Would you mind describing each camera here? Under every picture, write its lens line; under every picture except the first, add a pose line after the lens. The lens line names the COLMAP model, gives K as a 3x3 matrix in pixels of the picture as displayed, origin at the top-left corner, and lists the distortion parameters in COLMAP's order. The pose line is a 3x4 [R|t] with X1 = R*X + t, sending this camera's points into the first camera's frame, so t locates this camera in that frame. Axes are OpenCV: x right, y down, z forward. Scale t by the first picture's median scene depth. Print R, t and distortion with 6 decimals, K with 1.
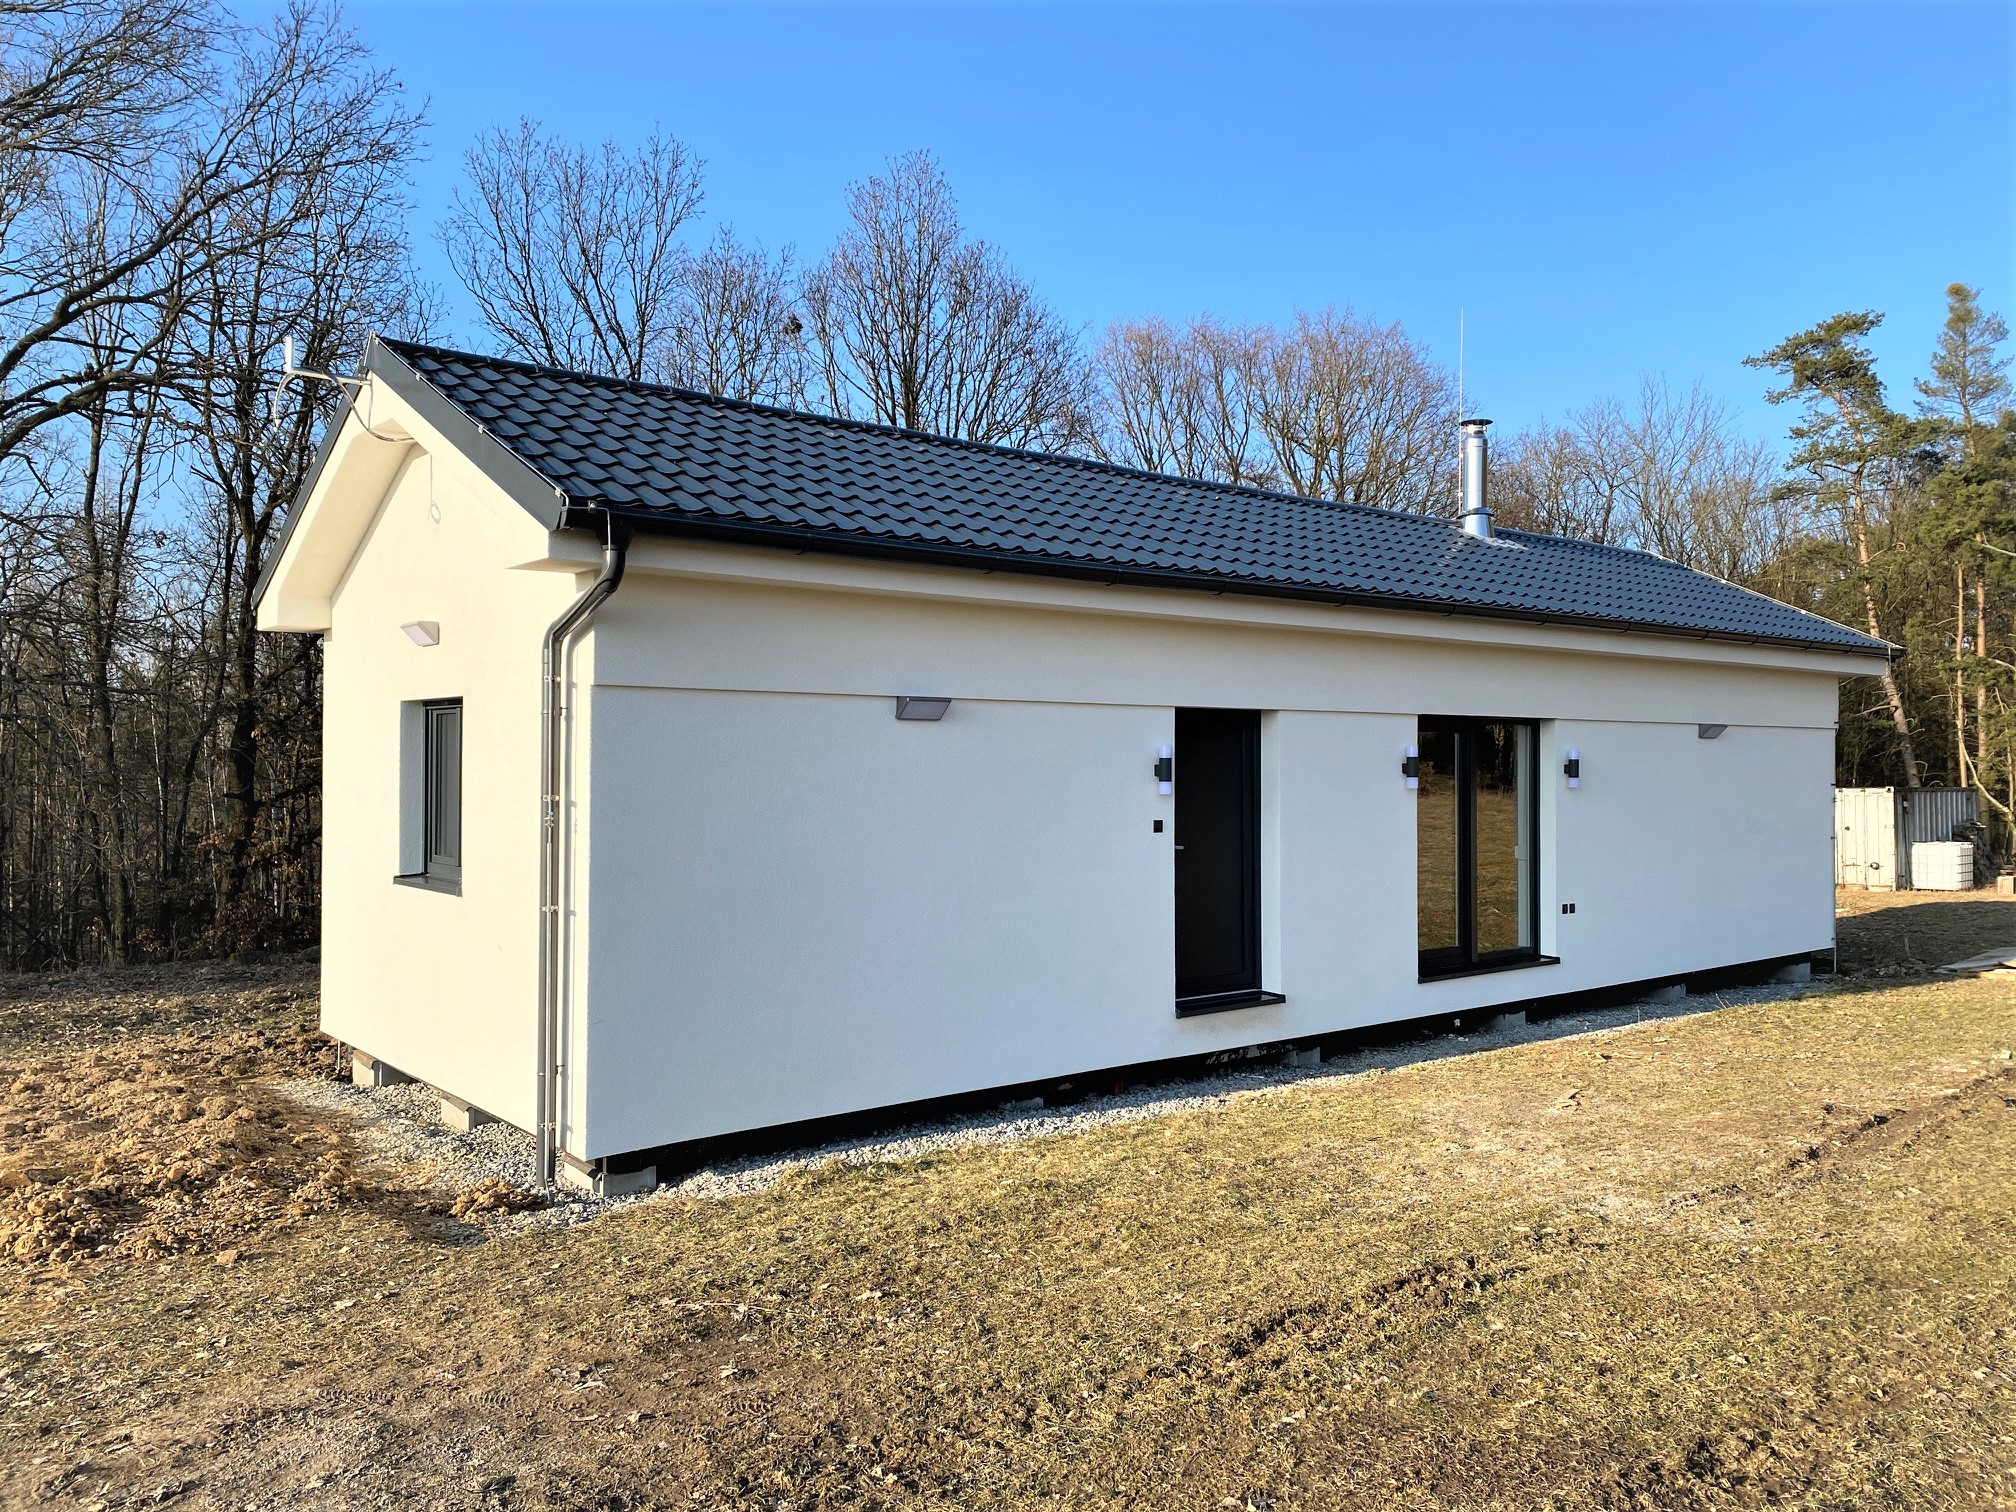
lens RADIAL K [[1544.9, 0, 1008.0], [0, 1544.9, 756.0], [0, 0, 1]] dist [-0.002901, -0.002442]
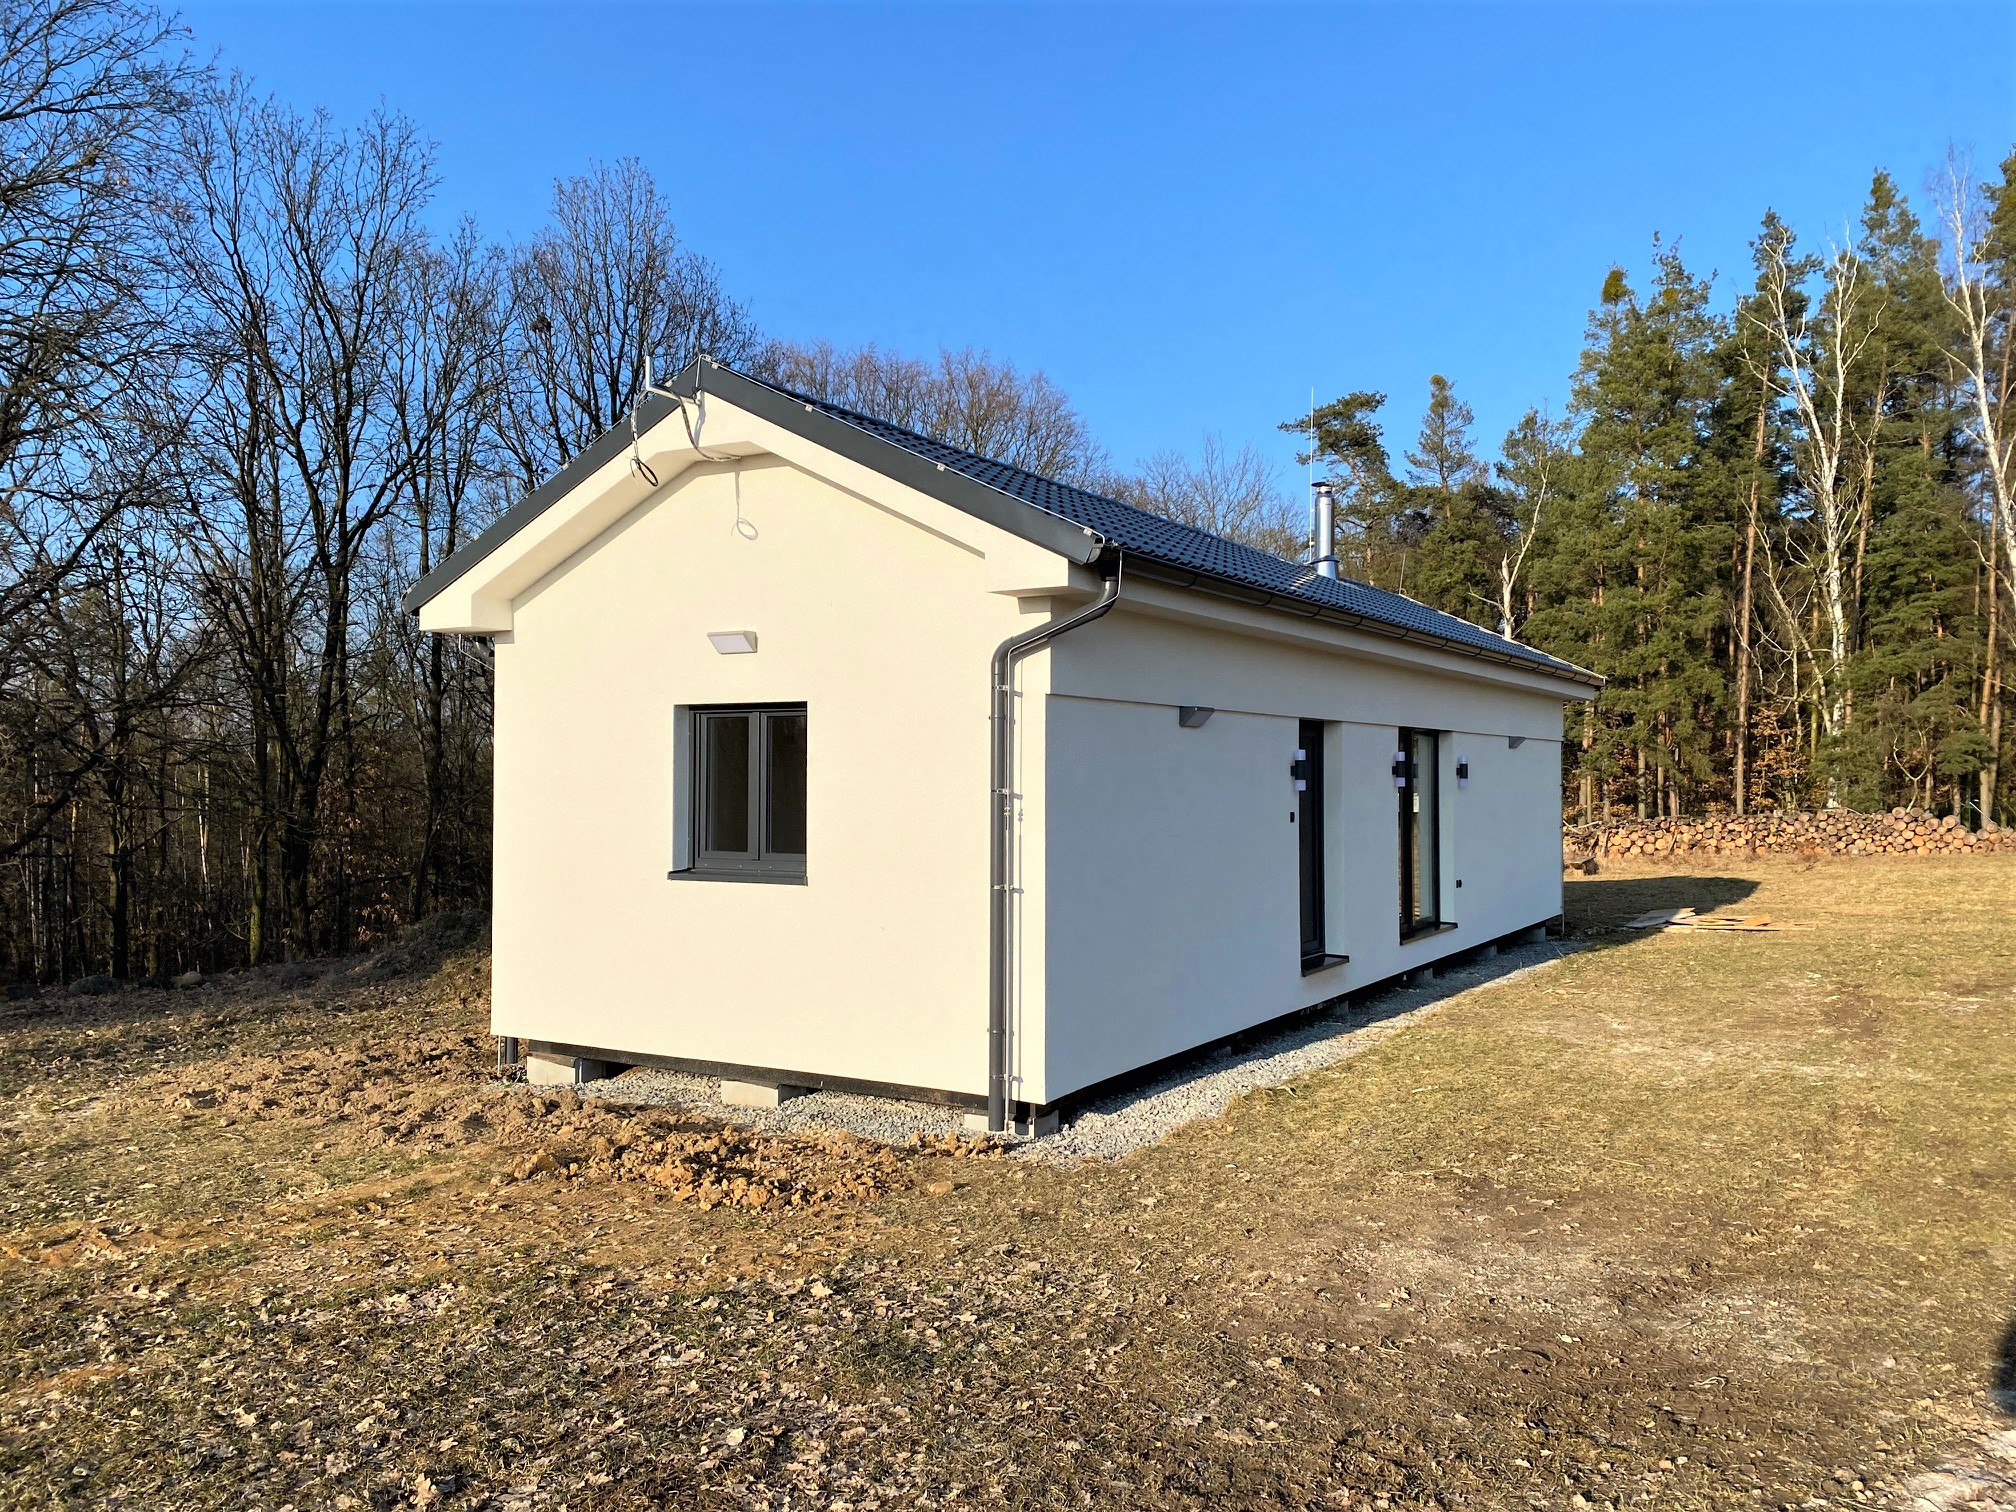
lens RADIAL K [[1530.0, 0, 1008.0], [0, 1530.0, 756.0], [0, 0, 1]] dist [0.053355, -0.080975]
pose [[0.938562, 0.003441, 0.345093, -0.123683], [-0.000705, 0.999967, -0.008053, 0.001798], [-0.345109, 0.007315, 0.938534, -0.012203]]
